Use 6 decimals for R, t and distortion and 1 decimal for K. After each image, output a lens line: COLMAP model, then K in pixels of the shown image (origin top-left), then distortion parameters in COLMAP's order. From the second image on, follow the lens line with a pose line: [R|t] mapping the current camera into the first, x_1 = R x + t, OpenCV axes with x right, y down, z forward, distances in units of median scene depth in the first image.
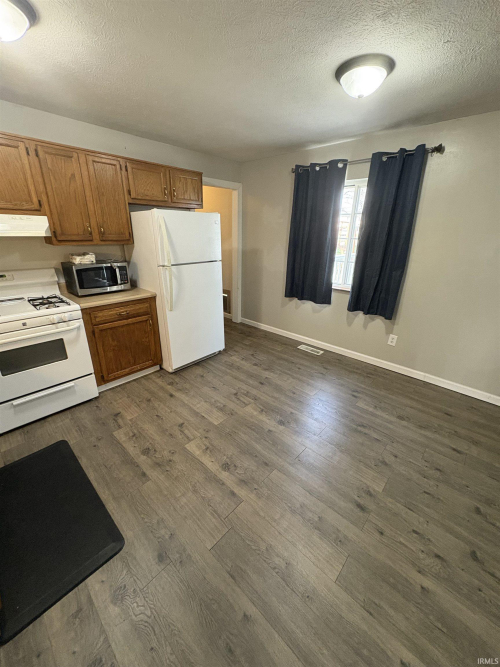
lens RADIAL K [[266.5, 0, 248.7], [0, 266.5, 331.6], [0, 0, 1]] dist [0.001649, 0.000135]
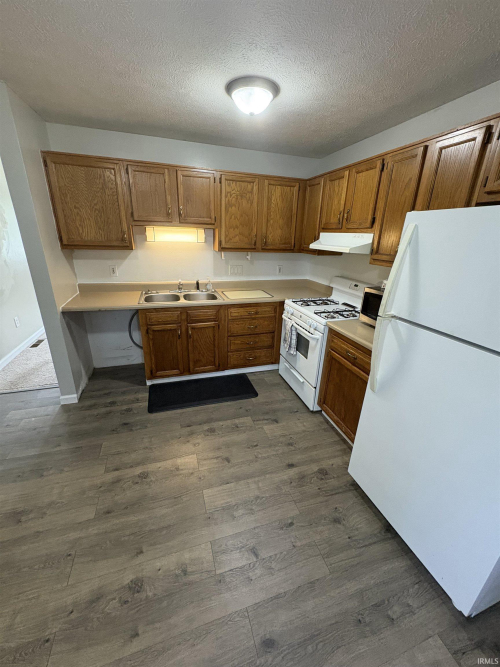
lens RADIAL K [[266.5, 0, 250.6], [0, 266.5, 332.5], [0, 0, 1]] dist [0.001649, 0.000135]
pose [[-0.485812, 0.269443, -0.831497, 0.298149], [-0.350157, 0.811634, 0.467590, -0.389260], [0.800860, 0.518315, -0.299954, 0.997152]]
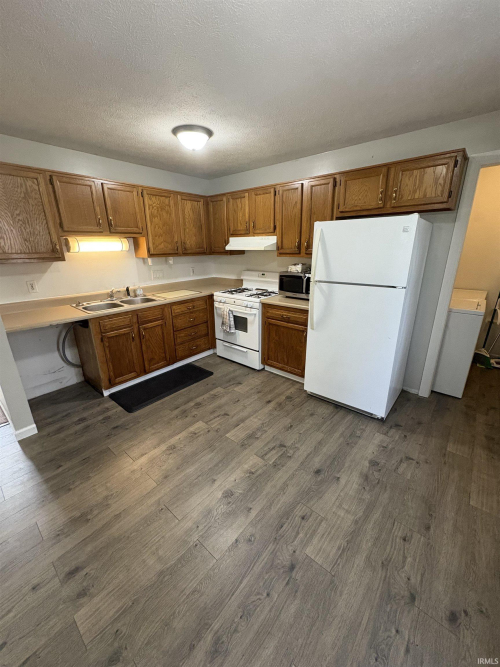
lens RADIAL K [[266.5, 0, 250.9], [0, 266.5, 331.6], [0, 0, 1]] dist [0.001649, 0.000135]
pose [[0.044782, 0.291646, -0.955477, 0.650595], [-0.343739, 0.902534, 0.259376, -0.263247], [0.937997, 0.316820, 0.140667, 0.745830]]
